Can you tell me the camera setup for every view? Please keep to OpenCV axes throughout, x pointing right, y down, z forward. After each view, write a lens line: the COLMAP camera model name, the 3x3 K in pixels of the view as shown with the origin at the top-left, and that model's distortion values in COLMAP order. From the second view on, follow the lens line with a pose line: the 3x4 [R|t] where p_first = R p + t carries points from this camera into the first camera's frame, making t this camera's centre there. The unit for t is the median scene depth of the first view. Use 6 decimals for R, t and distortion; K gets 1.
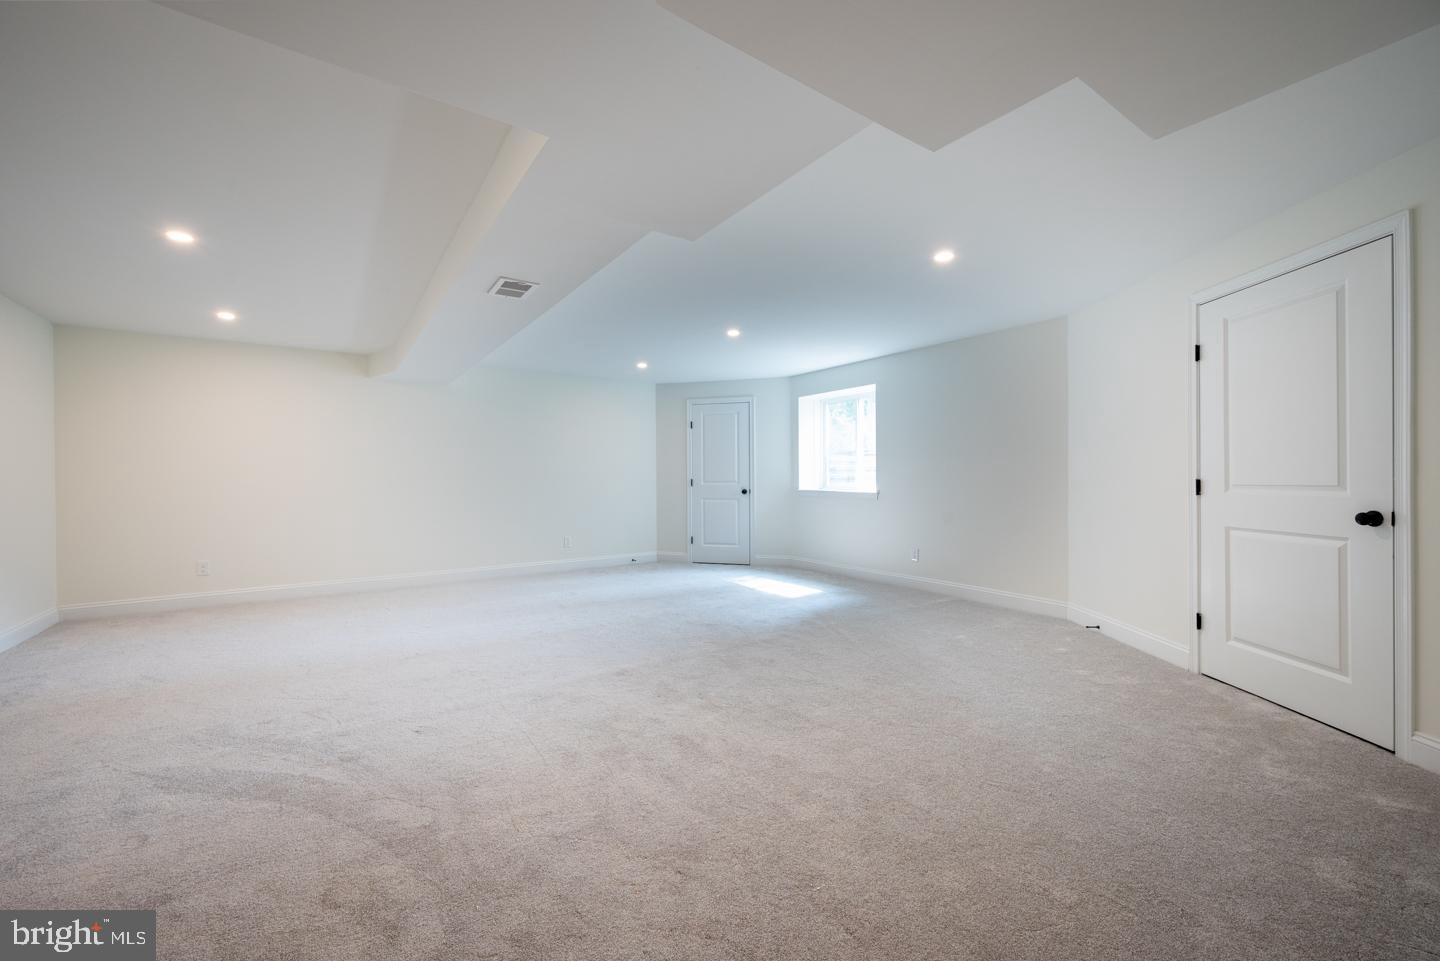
lens RADIAL K [[567.1, 0, 723.3], [0, 567.1, 479.5], [0, 0, 1]] dist [0.000045, -0.000215]
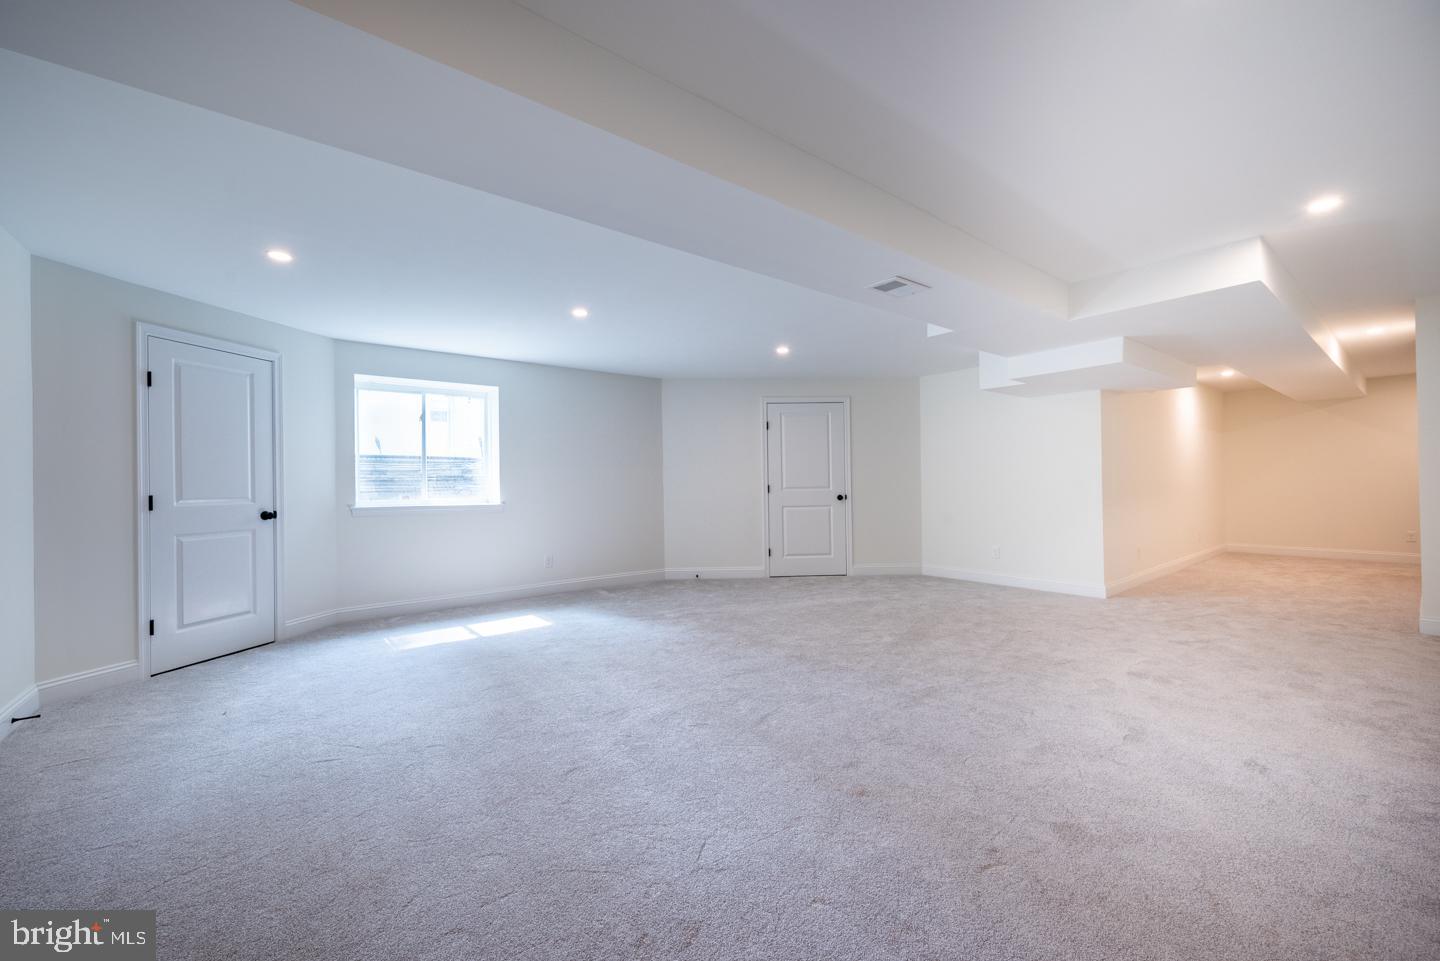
lens RADIAL K [[567.1, 0, 722.0], [0, 567.1, 480.0], [0, 0, 1]] dist [0.000045, -0.000215]
pose [[-0.061242, 0.007526, 0.998095, -0.574197], [0.014639, 0.999871, -0.006641, -0.003909], [-0.998016, 0.014205, -0.061344, 0.590457]]
